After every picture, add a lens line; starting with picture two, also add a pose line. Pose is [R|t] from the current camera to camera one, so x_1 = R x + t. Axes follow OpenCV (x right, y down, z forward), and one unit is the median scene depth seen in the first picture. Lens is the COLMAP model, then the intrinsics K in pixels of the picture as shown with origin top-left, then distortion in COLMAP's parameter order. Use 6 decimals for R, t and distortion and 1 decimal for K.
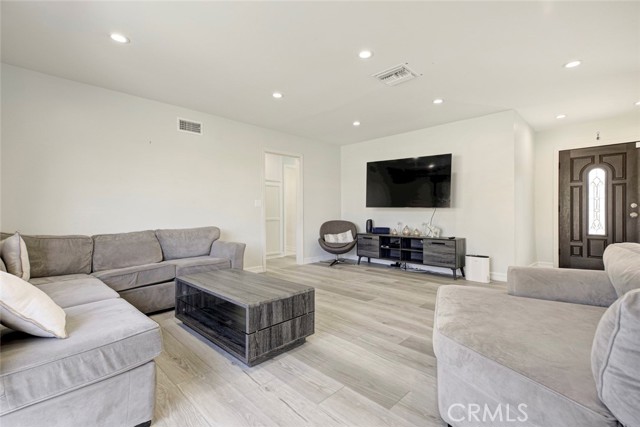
lens RADIAL K [[296.0, 0, 316.7], [0, 296.0, 211.1], [0, 0, 1]] dist [0.003029, -0.000550]
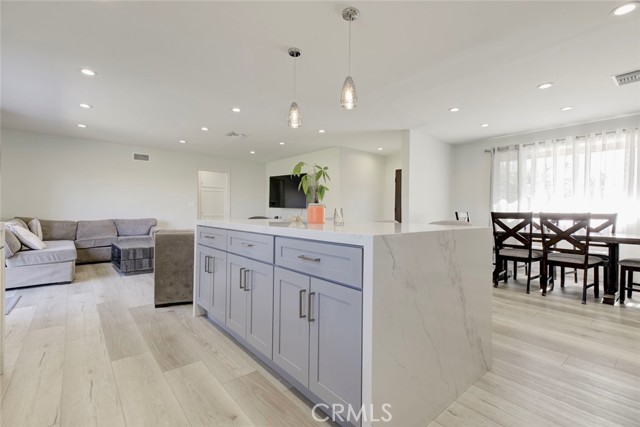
lens RADIAL K [[296.0, 0, 323.0], [0, 296.0, 218.1], [0, 0, 1]] dist [0.003029, -0.000550]
pose [[0.996660, 0.013907, -0.080476, 0.991059], [-0.011986, 0.999633, 0.024298, -0.001572], [0.080784, -0.023252, 0.996460, -0.779681]]
